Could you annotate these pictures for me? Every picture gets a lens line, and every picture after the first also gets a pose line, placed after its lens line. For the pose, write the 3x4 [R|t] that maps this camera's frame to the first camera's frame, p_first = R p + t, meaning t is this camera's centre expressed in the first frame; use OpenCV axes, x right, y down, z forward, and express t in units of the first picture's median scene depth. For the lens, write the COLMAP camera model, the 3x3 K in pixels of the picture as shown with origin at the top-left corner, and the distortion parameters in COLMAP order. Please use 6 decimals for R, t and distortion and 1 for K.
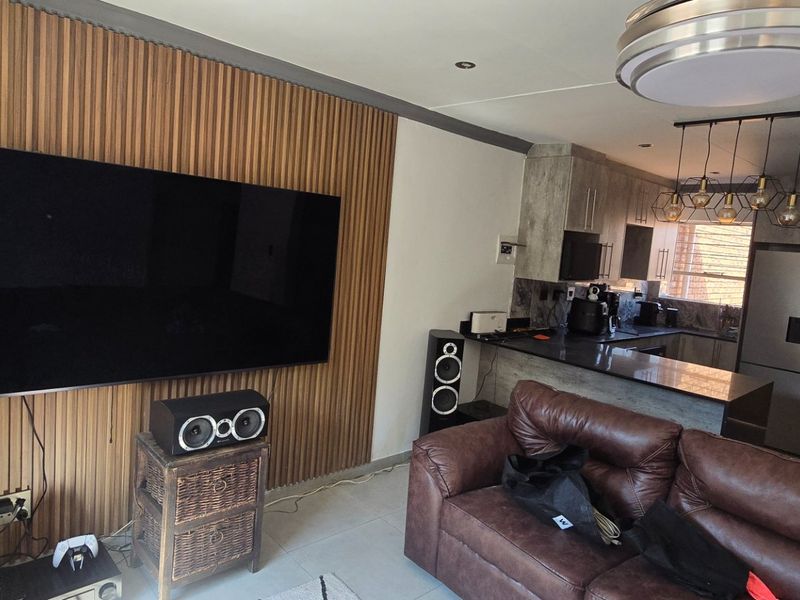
lens RADIAL K [[536.4, 0, 389.8], [0, 536.4, 291.3], [0, 0, 1]] dist [0.001936, -0.004004]
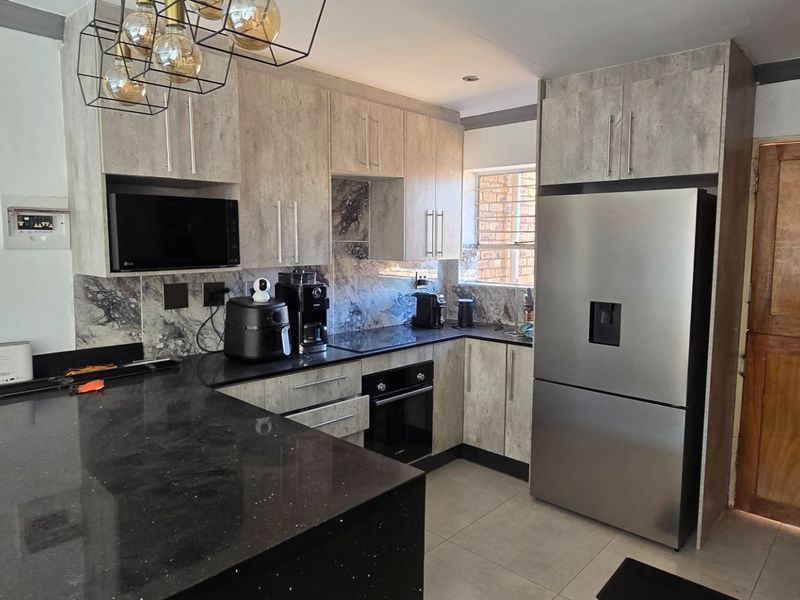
lens RADIAL K [[540.2, 0, 394.4], [0, 540.2, 288.3], [0, 0, 1]] dist [0.001035, -0.002248]
pose [[0.993669, -0.083088, 0.075614, 0.476806], [0.083566, 0.996497, -0.003172, 0.016269], [-0.075086, 0.009471, 0.997132, 0.407800]]
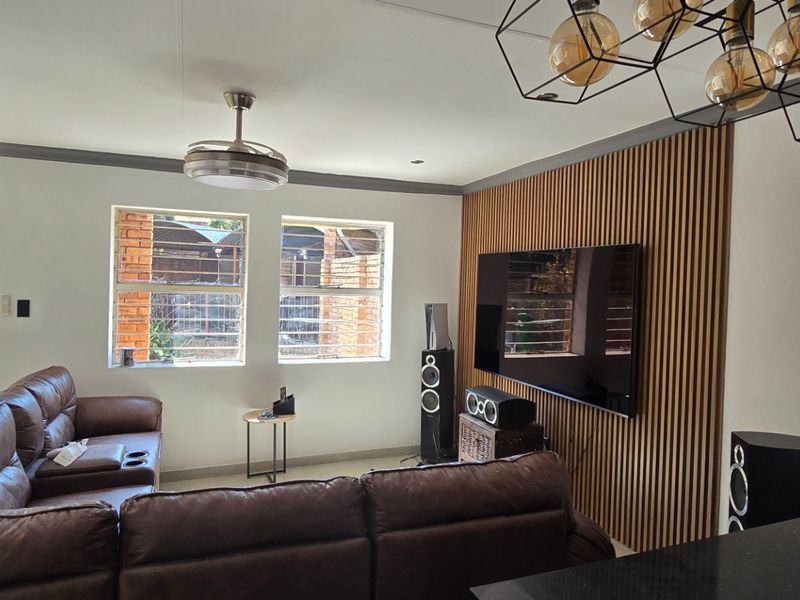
lens RADIAL K [[536.4, 0, 389.8], [0, 536.4, 291.3], [0, 0, 1]] dist [0.001936, -0.004004]
pose [[-0.354785, -0.079545, -0.931558, 0.614307], [-0.153002, 0.987882, -0.026084, 0.000167], [0.922344, 0.133276, -0.362656, 0.616535]]
